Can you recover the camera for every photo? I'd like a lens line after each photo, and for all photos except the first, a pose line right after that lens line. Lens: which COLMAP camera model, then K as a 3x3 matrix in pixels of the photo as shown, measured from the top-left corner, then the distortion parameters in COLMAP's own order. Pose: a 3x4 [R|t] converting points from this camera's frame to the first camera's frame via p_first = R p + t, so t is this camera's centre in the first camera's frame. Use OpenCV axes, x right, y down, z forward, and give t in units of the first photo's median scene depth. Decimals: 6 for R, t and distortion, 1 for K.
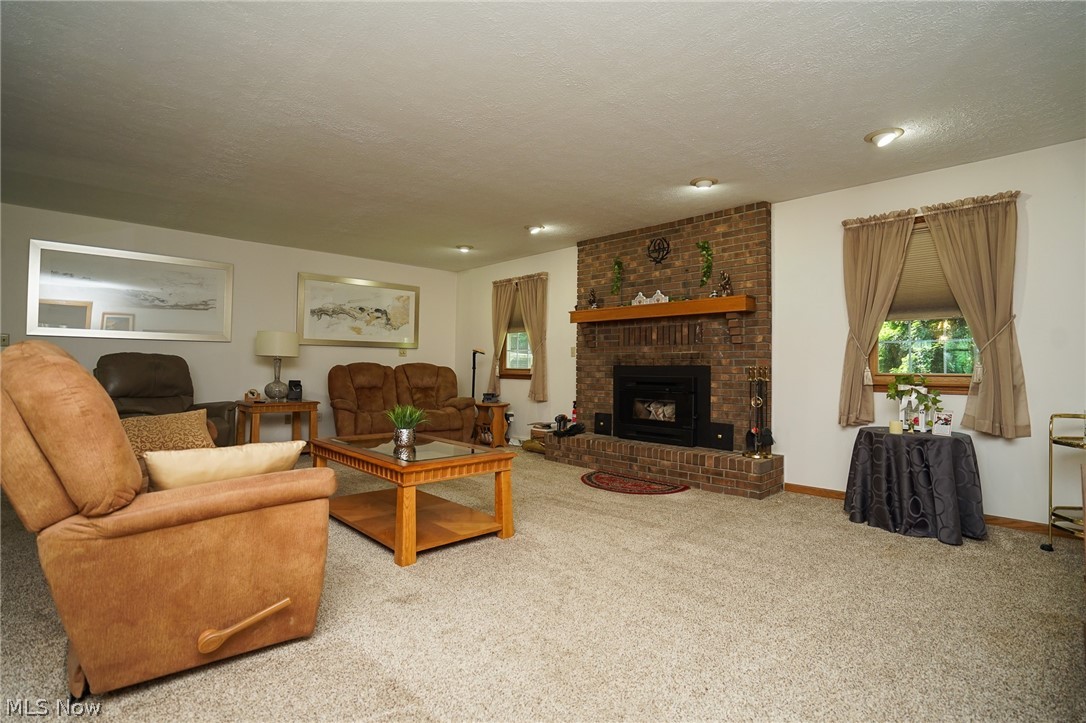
lens RADIAL K [[522.9, 0, 539.1], [0, 522.9, 356.0], [0, 0, 1]] dist [-0.048350, 0.000293]
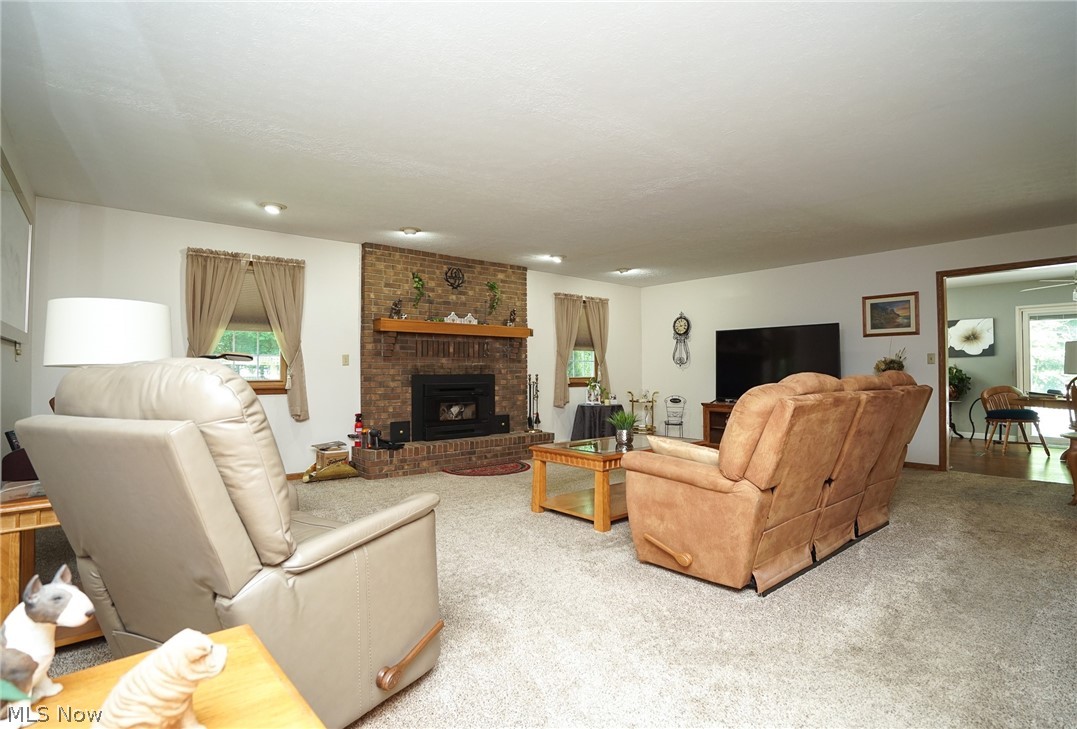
lens RADIAL K [[553.5, 0, 538.5], [0, 553.5, 364.5], [0, 0, 1]] dist [0.000186, -0.000015]
pose [[0.061093, 0.005338, 0.998118, -1.020886], [-0.017088, 0.999845, -0.004301, -0.002173], [-0.997986, -0.016793, 0.061175, 0.723376]]
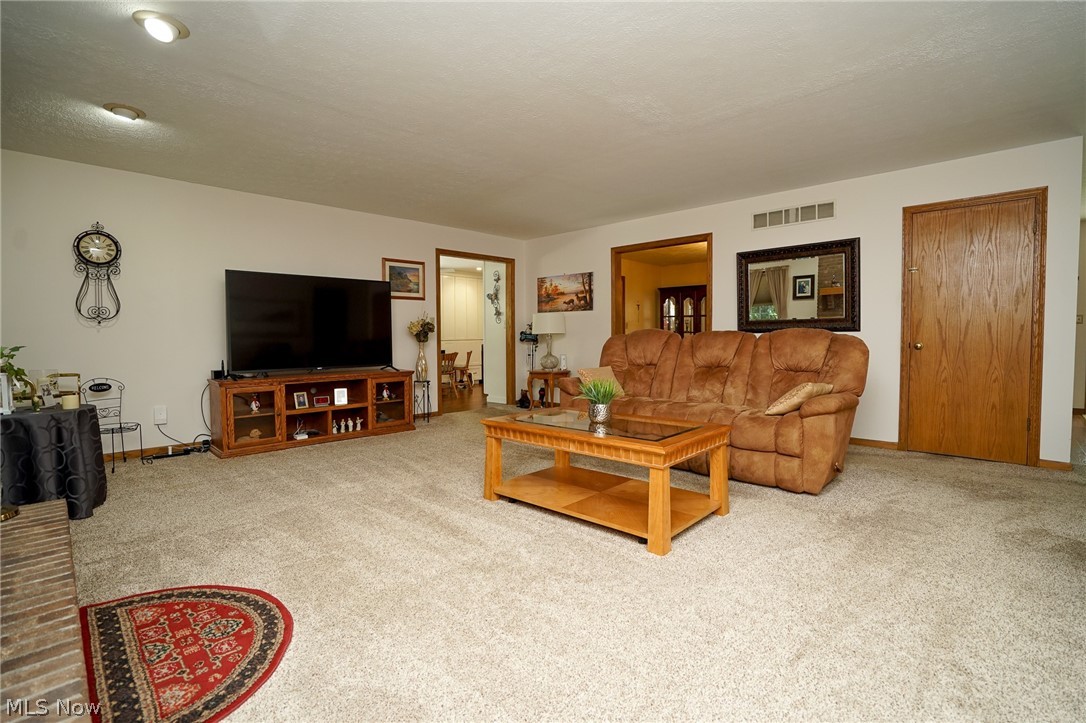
lens RADIAL K [[500.3, 0, 552.4], [0, 500.3, 357.0], [0, 0, 1]] dist [-0.048020, 0.013002]
pose [[-0.999162, -0.000310, -0.040929, -0.073424], [-0.001255, 0.999733, 0.023056, 0.023239], [0.040911, 0.023088, -0.998896, 1.198363]]
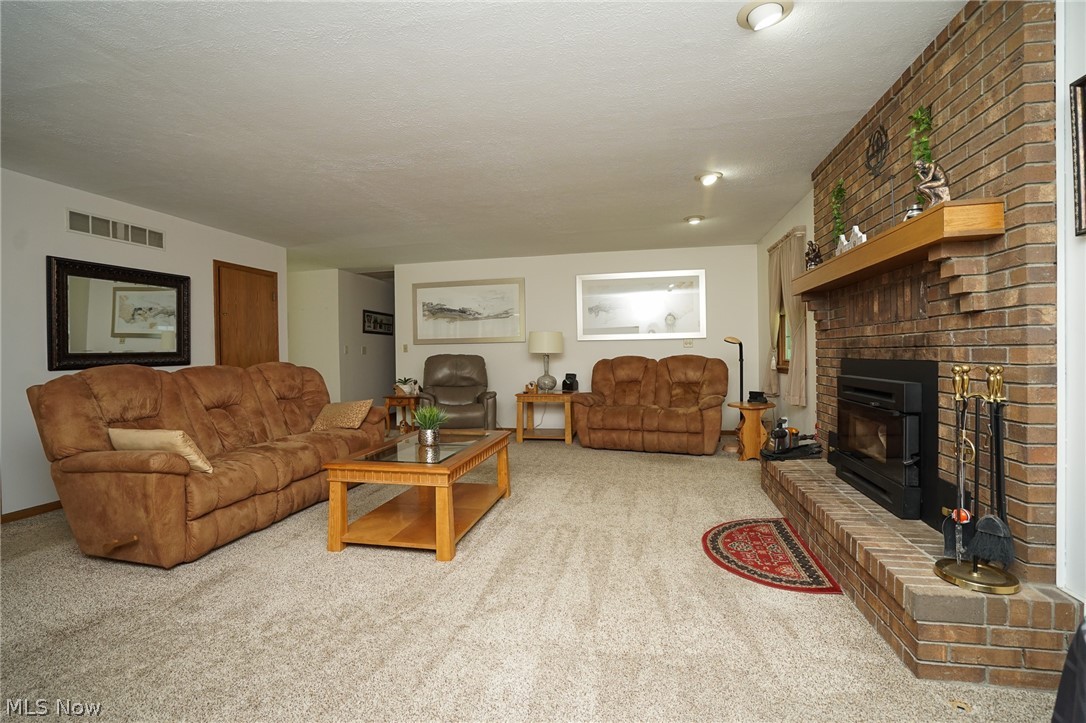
lens RADIAL K [[500.3, 0, 552.4], [0, 500.3, 357.0], [0, 0, 1]] dist [-0.048020, 0.013002]
pose [[0.565550, -0.011051, -0.824640, 0.459171], [0.038797, 0.999160, 0.013218, -0.004919], [0.823801, -0.039469, 0.565504, 0.411493]]
